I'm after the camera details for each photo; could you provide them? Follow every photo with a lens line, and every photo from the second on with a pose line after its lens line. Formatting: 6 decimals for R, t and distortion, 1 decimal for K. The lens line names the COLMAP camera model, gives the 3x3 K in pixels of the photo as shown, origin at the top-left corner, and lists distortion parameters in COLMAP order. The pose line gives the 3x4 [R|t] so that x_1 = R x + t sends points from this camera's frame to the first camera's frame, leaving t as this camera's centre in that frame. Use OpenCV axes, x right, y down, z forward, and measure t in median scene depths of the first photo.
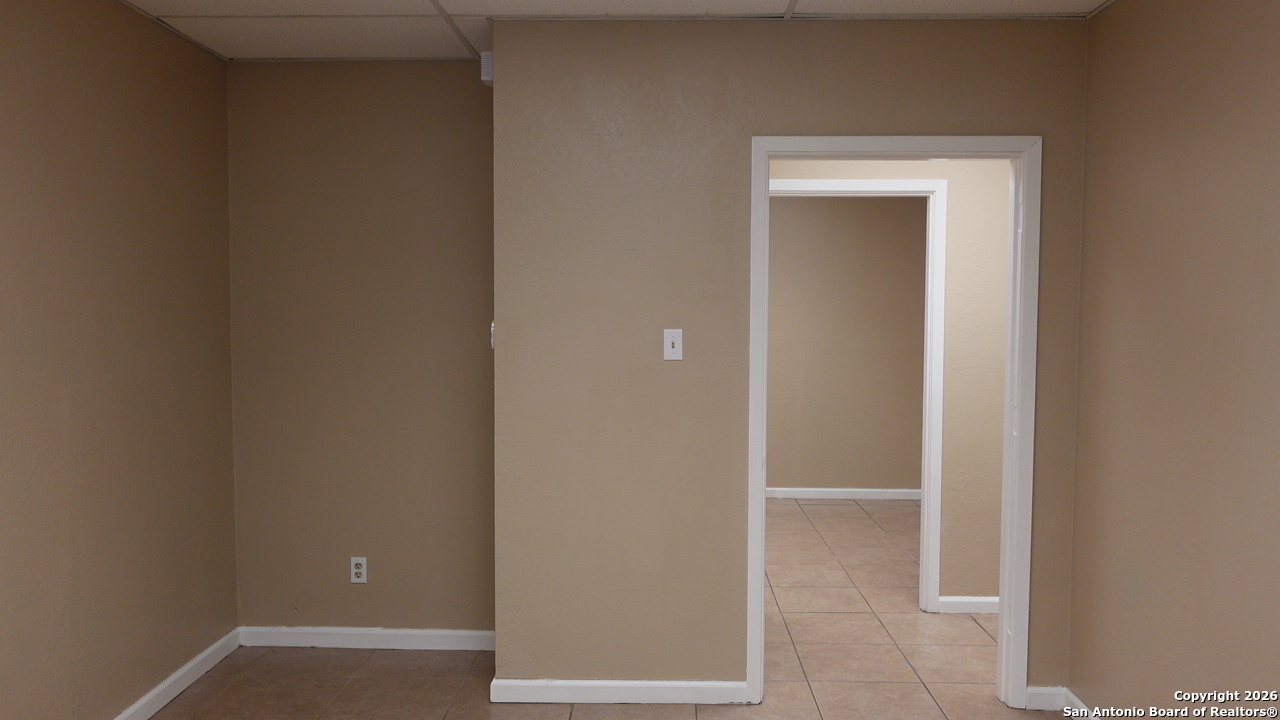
lens RADIAL K [[994.1, 0, 641.4], [0, 994.1, 356.2], [0, 0, 1]] dist [-0.004004, -0.004208]
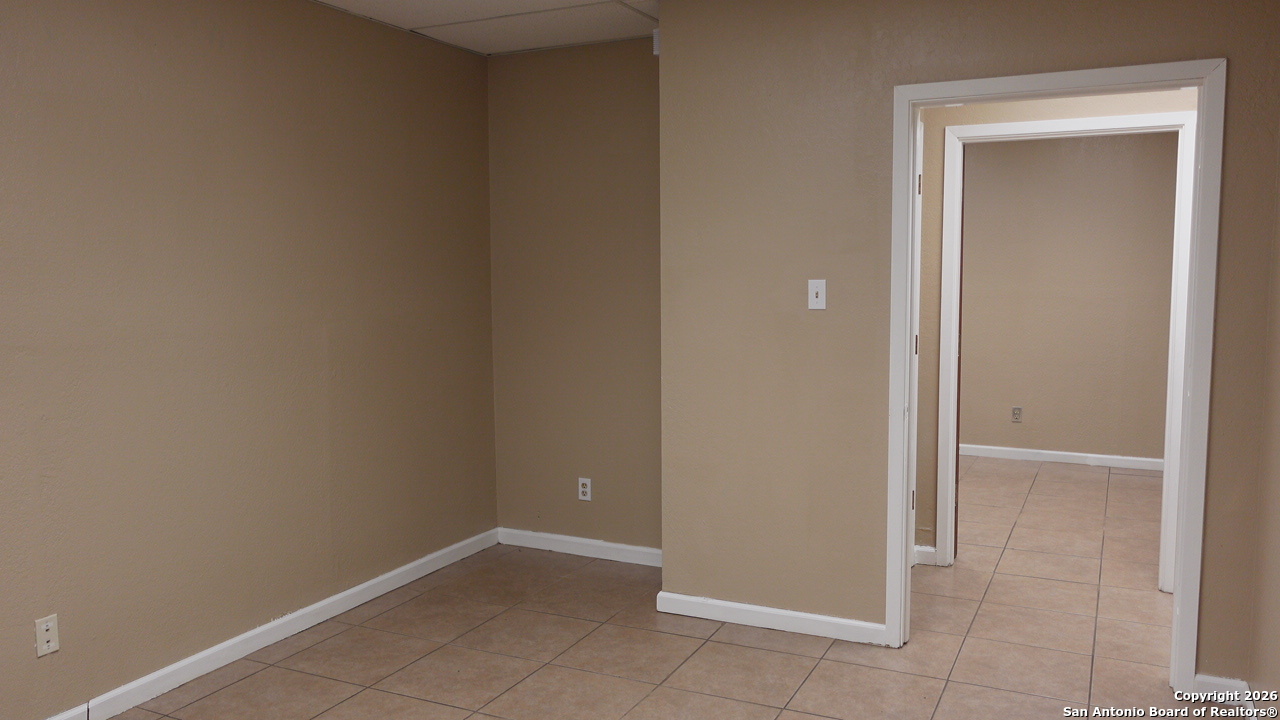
lens RADIAL K [[994.1, 0, 641.4], [0, 994.1, 356.2], [0, 0, 1]] dist [-0.004004, -0.004208]
pose [[0.907027, 0.028345, -0.420117, 0.290197], [-0.010004, 0.998901, 0.045798, 0.006705], [0.420953, -0.037338, 0.906314, -0.021874]]
